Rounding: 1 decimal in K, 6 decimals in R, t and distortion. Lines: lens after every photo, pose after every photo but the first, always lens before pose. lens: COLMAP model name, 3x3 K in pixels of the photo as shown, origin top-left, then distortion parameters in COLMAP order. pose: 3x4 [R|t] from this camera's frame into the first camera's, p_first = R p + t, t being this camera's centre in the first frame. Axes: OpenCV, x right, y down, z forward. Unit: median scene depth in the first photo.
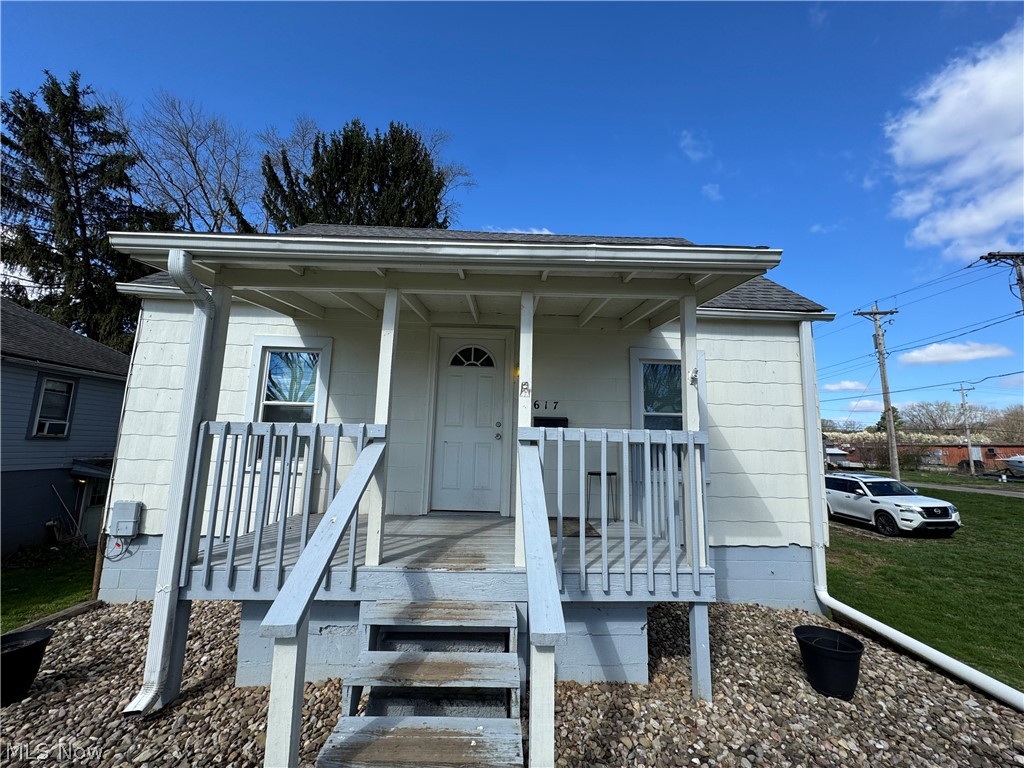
lens RADIAL K [[407.8, 0, 511.2], [0, 407.8, 384.3], [0, 0, 1]] dist [-0.005757, 0.000824]
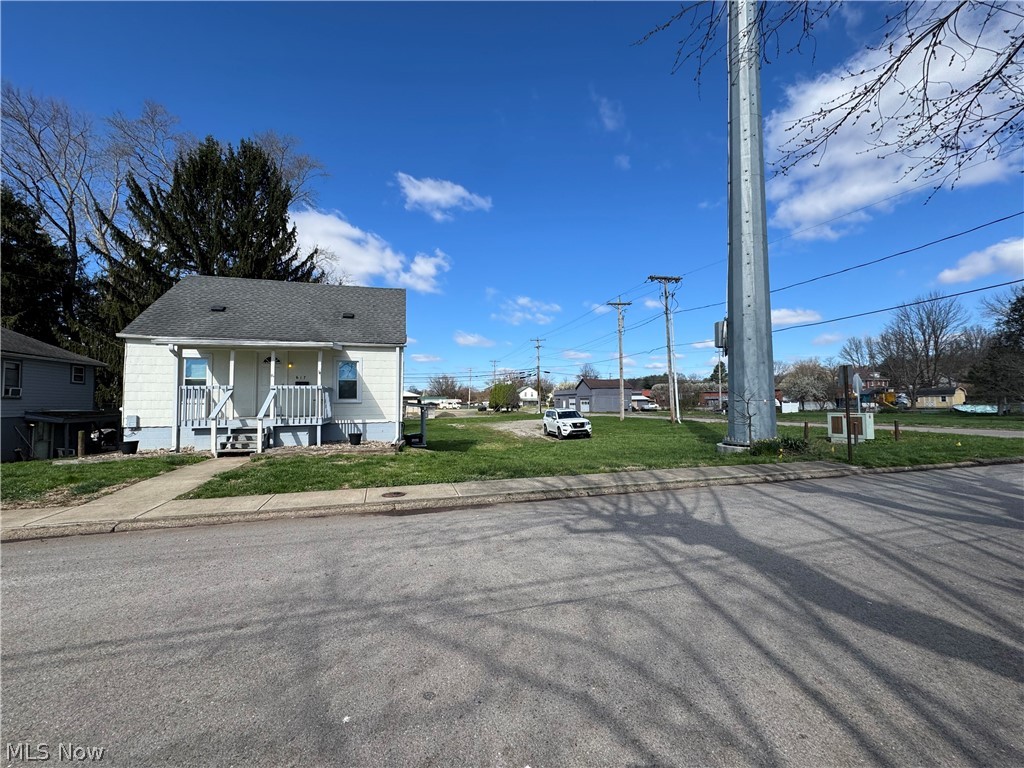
lens RADIAL K [[407.8, 0, 512.1], [0, 407.8, 386.5], [0, 0, 1]] dist [-0.005757, 0.000824]
pose [[0.969924, -0.021788, 0.242432, 0.979260], [-0.005406, 0.993812, 0.110945, -0.246687], [-0.243349, -0.108918, 0.963804, -2.486190]]
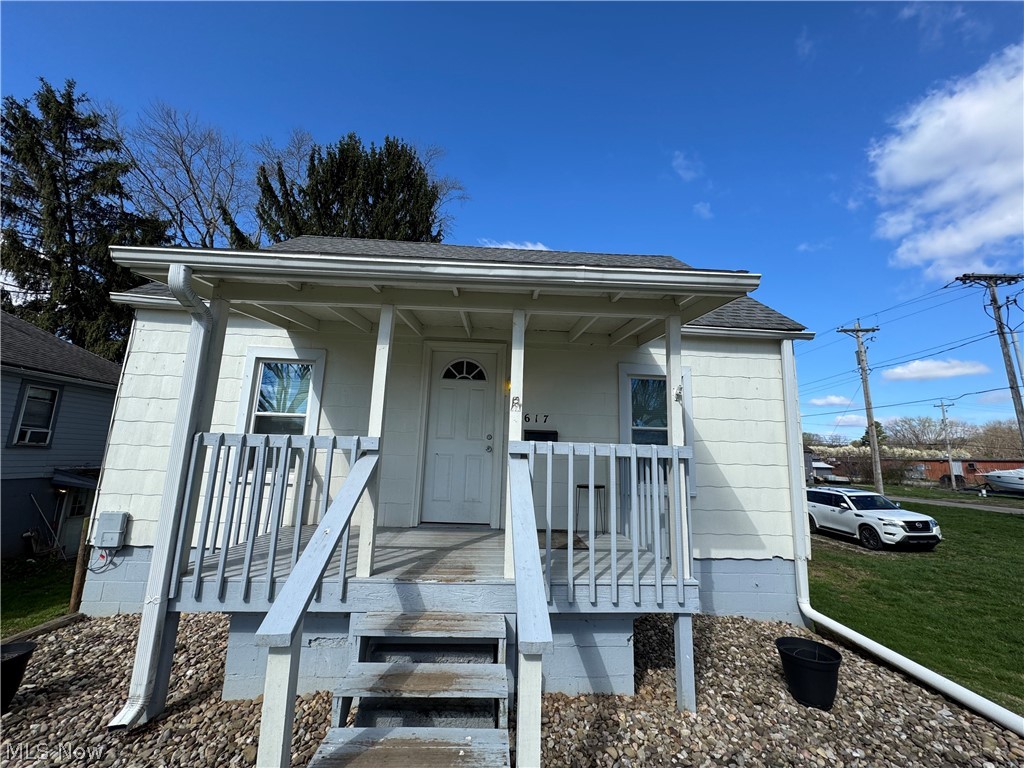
lens RADIAL K [[407.8, 0, 511.3], [0, 407.8, 383.9], [0, 0, 1]] dist [-0.005757, 0.000824]
pose [[0.999696, 0.011122, 0.022009, -0.000687], [-0.010487, 0.999531, -0.028772, -0.006436], [-0.022318, 0.028532, 0.999344, -0.022709]]
